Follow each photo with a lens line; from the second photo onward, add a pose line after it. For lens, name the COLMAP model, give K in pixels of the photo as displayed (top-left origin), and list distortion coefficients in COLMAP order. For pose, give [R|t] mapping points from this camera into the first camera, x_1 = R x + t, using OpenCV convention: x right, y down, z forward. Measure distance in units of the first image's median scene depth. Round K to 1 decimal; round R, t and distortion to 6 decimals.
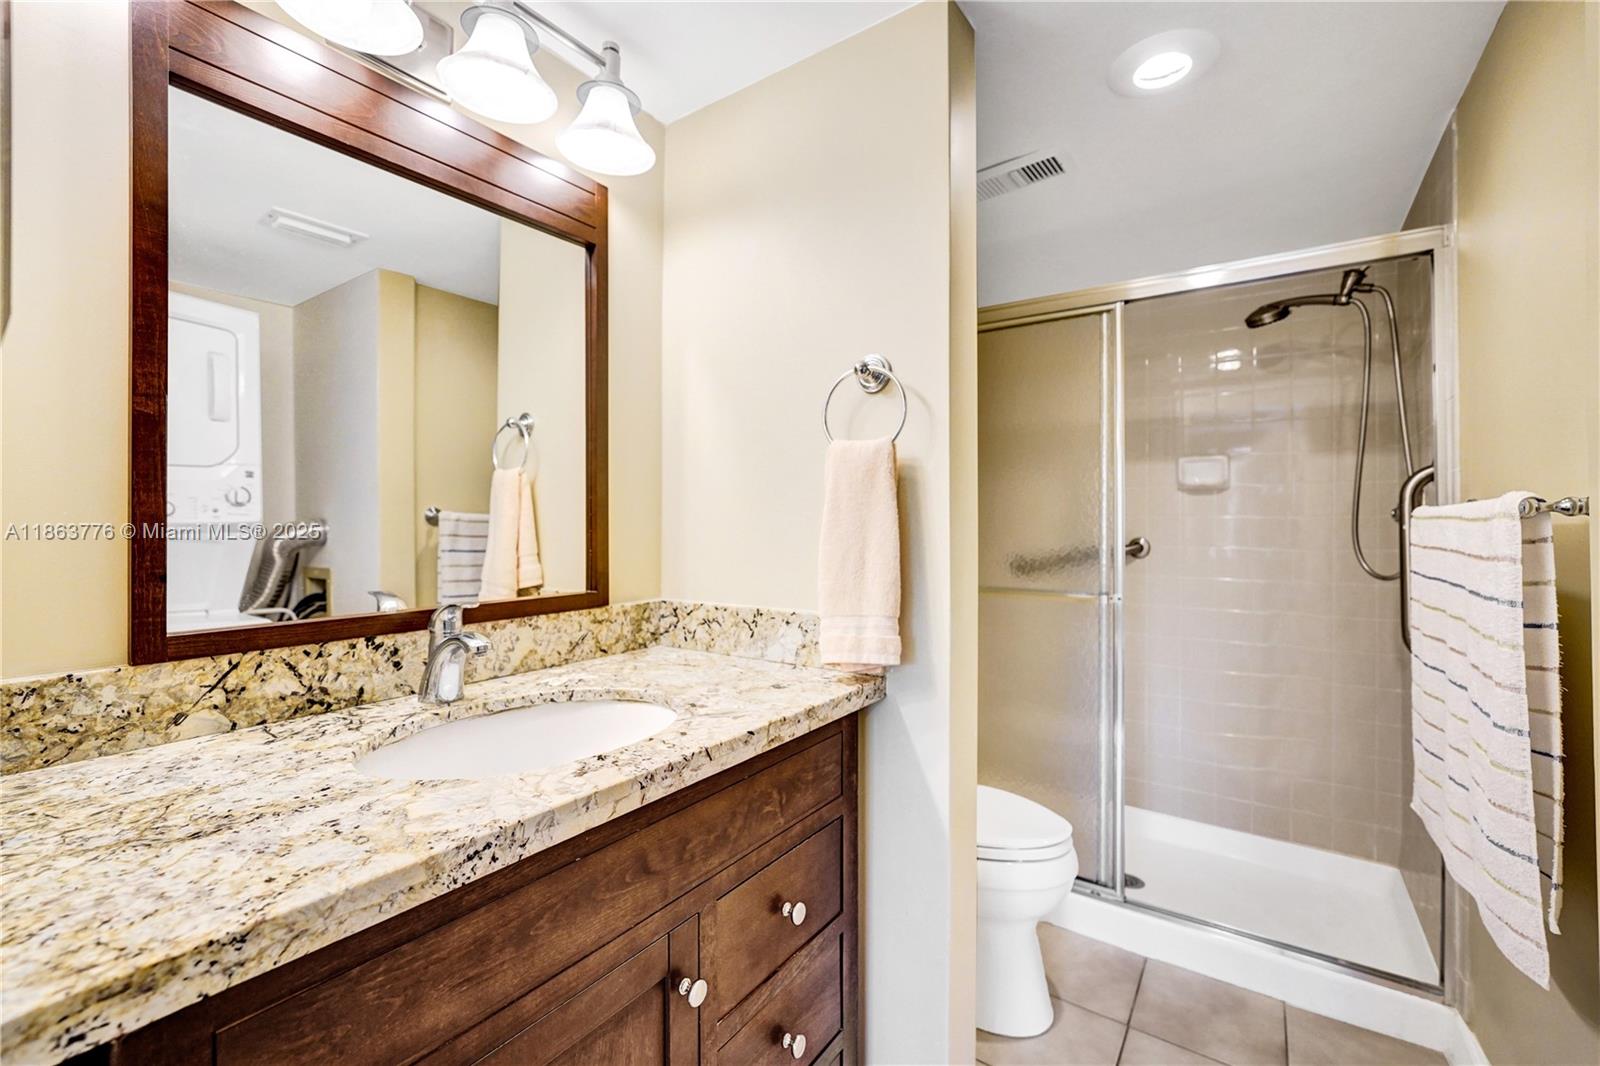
lens RADIAL K [[670.4, 0, 792.9], [0, 670.4, 524.0], [0, 0, 1]] dist [-0.005485, 0.000757]
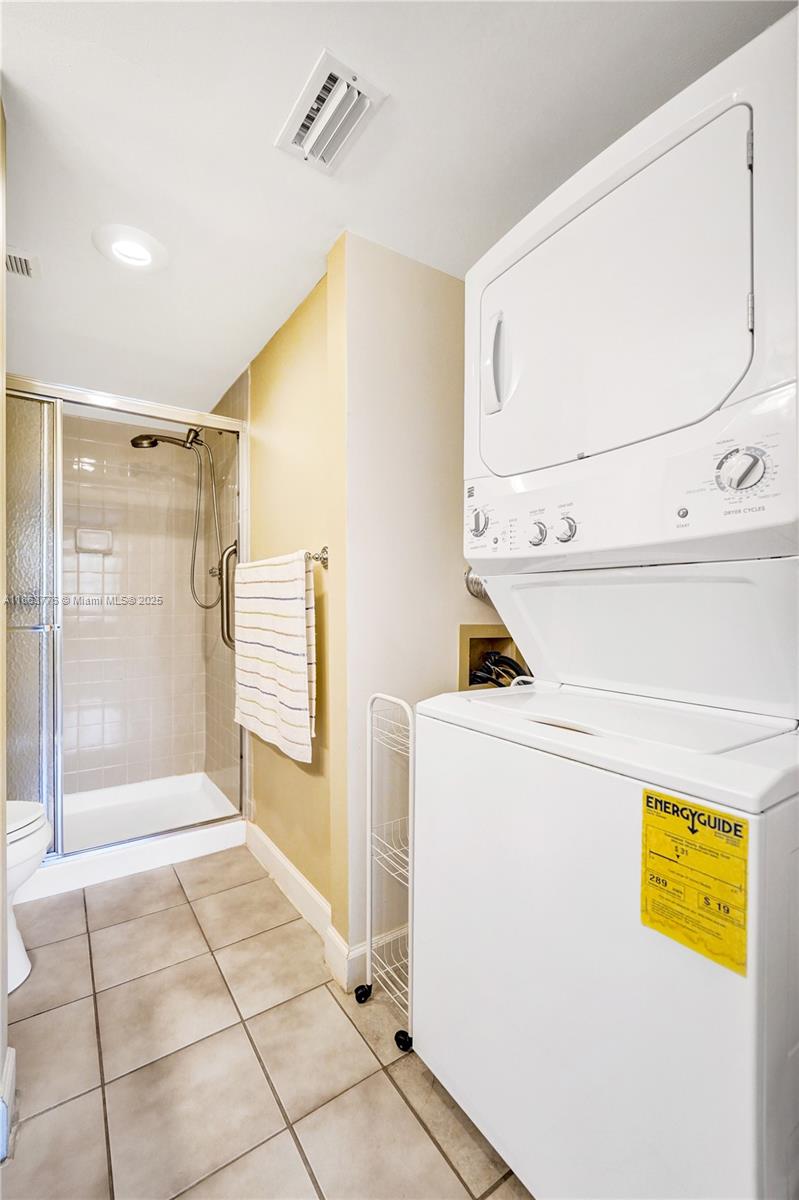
lens RADIAL K [[502.8, 0, 393.6], [0, 502.8, 604.5], [0, 0, 1]] dist [-0.005485, 0.000757]
pose [[0.371324, -0.011787, 0.928429, -0.196791], [-0.003248, 0.999897, 0.013994, 0.057056], [-0.928498, -0.008212, 0.371247, 0.038169]]
